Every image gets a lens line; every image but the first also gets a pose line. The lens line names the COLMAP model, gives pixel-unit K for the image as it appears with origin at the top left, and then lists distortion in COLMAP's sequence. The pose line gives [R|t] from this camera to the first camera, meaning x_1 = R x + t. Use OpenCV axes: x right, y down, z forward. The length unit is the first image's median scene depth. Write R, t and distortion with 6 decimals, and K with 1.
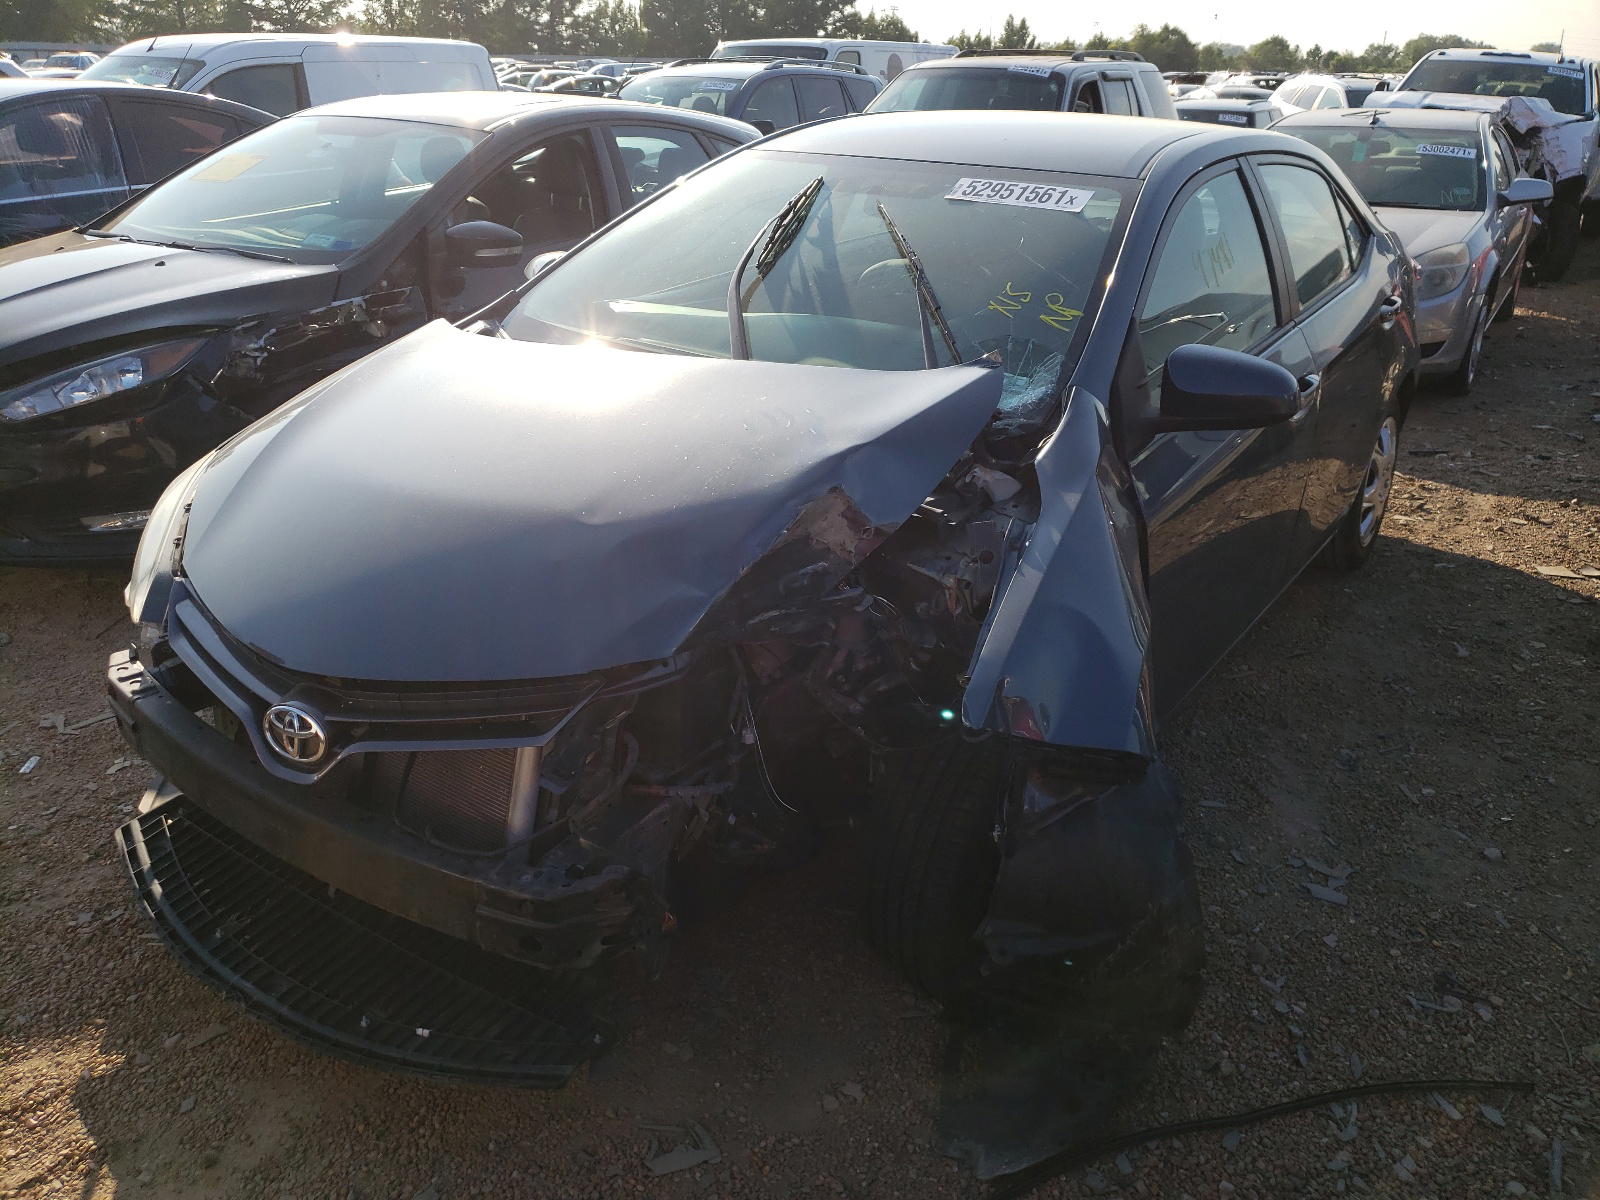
lens RADIAL K [[1210.0, 0, 800.0], [0, 1210.0, 600.0], [0, 0, 1]] dist [0.017998, -0.006831]
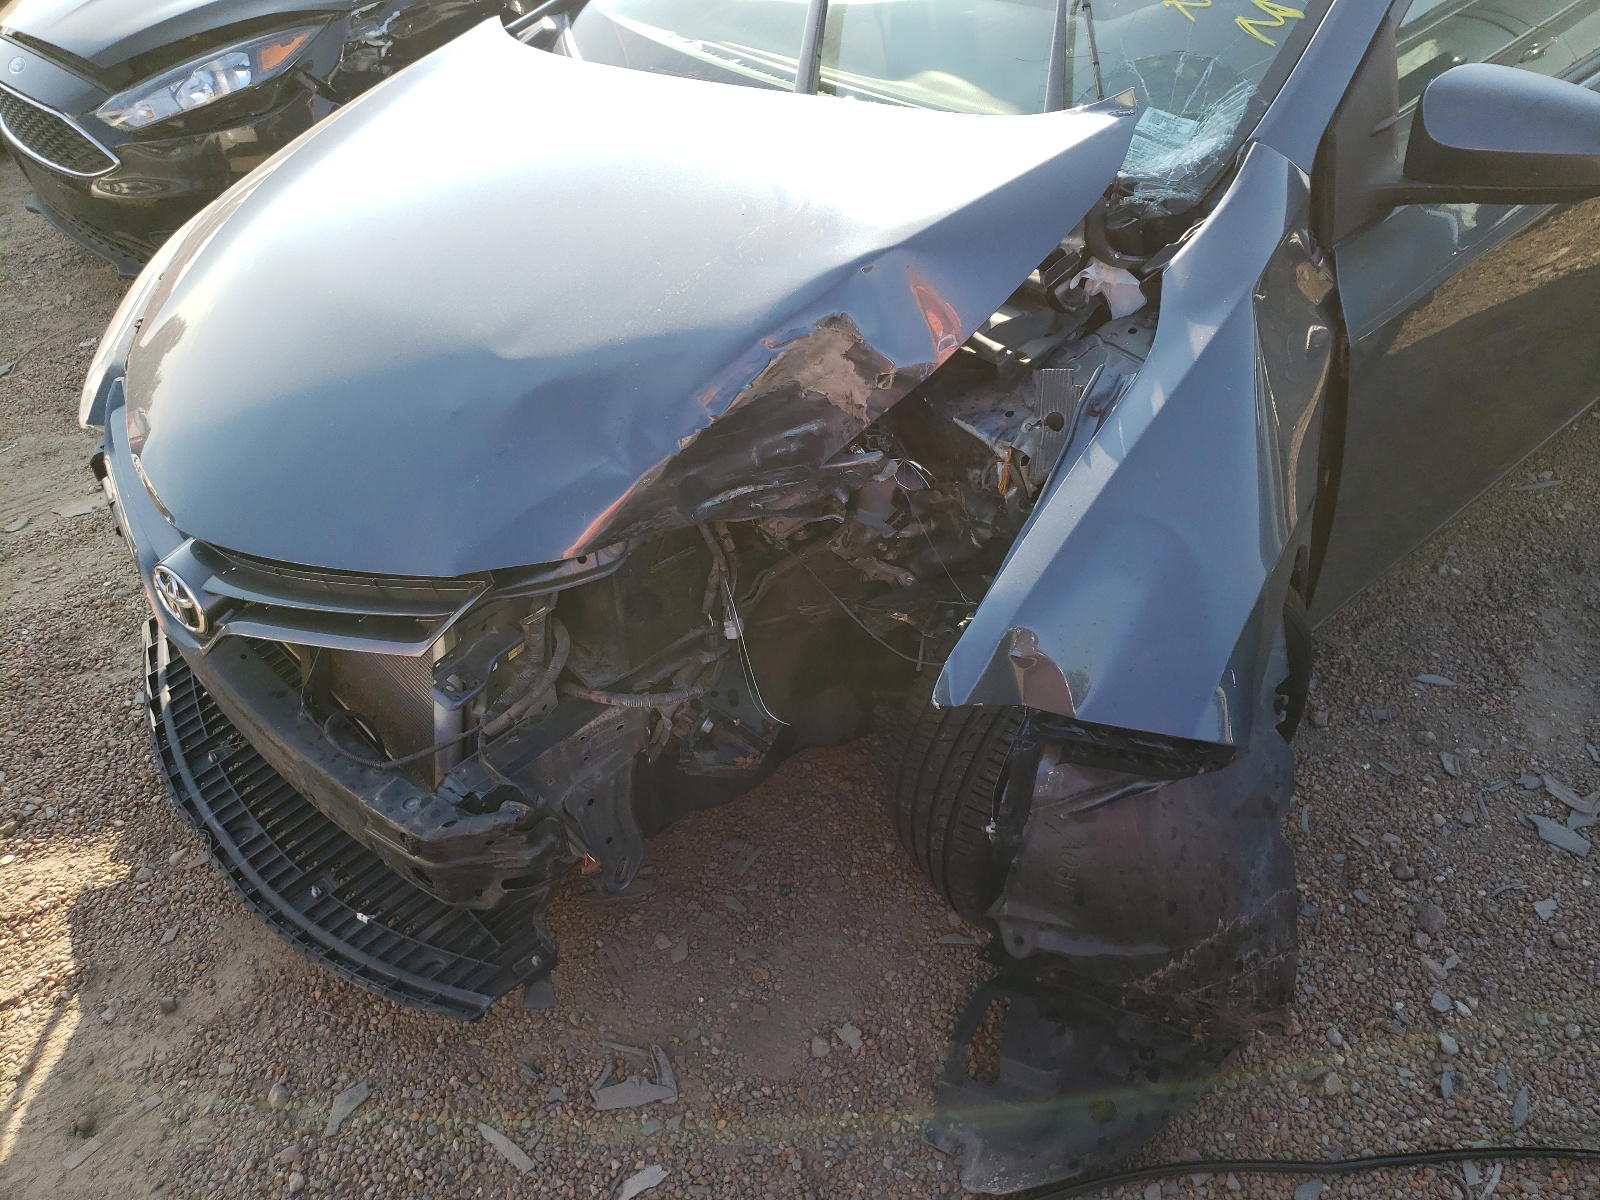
lens RADIAL K [[1204.2, 0, 800.0], [0, 1204.2, 600.0], [0, 0, 1]] dist [0.049821, -0.040397]
pose [[0.969891, 0.094258, -0.224559, 0.176188], [-0.031938, 0.963329, 0.266414, -0.116623], [0.241436, -0.251221, 0.937335, 0.281419]]
